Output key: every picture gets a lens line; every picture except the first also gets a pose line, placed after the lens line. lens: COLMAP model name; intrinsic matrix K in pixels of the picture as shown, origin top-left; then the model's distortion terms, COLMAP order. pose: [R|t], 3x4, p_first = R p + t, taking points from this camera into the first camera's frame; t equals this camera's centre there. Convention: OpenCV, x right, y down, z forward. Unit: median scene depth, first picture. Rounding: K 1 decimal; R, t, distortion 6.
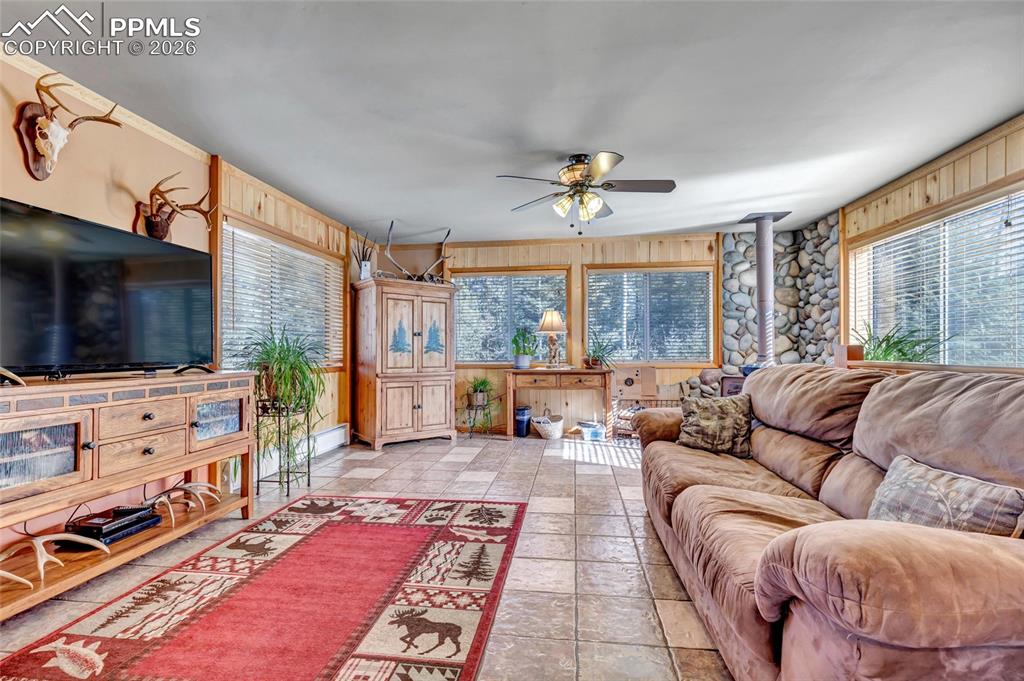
lens RADIAL K [[468.0, 0, 512.2], [0, 468.0, 348.4], [0, 0, 1]] dist [0.004123, 0.000266]
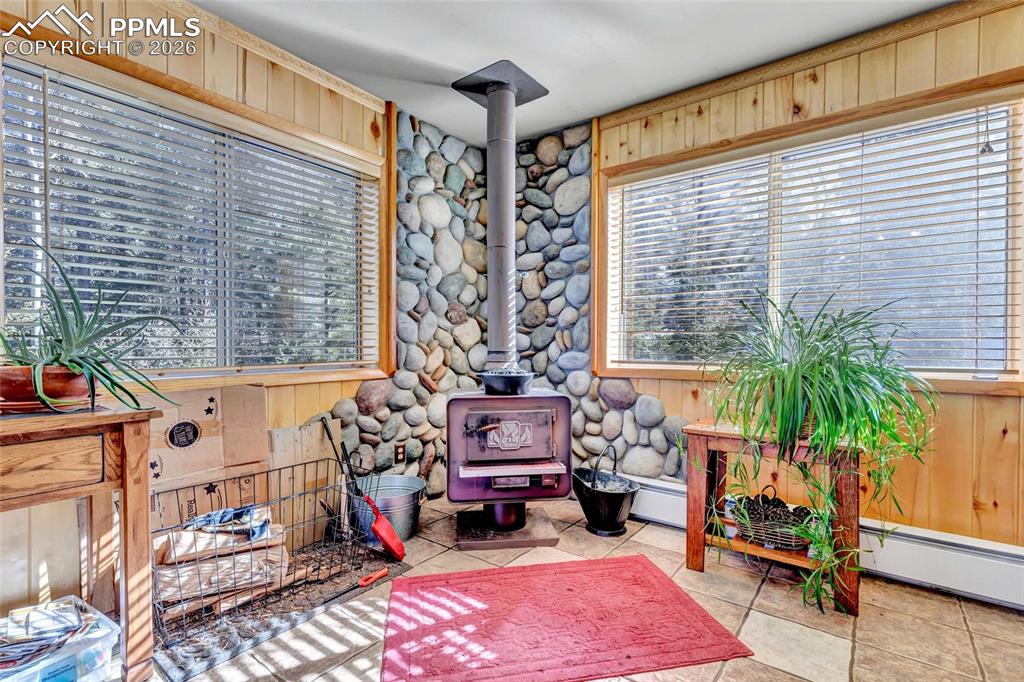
lens RADIAL K [[468.0, 0, 512.2], [0, 468.0, 348.9], [0, 0, 1]] dist [0.004123, 0.000266]
pose [[0.496673, -0.008030, 0.867900, 0.080914], [-0.002664, 0.999938, 0.010777, 0.006052], [-0.867934, -0.007665, 0.496621, 0.688766]]
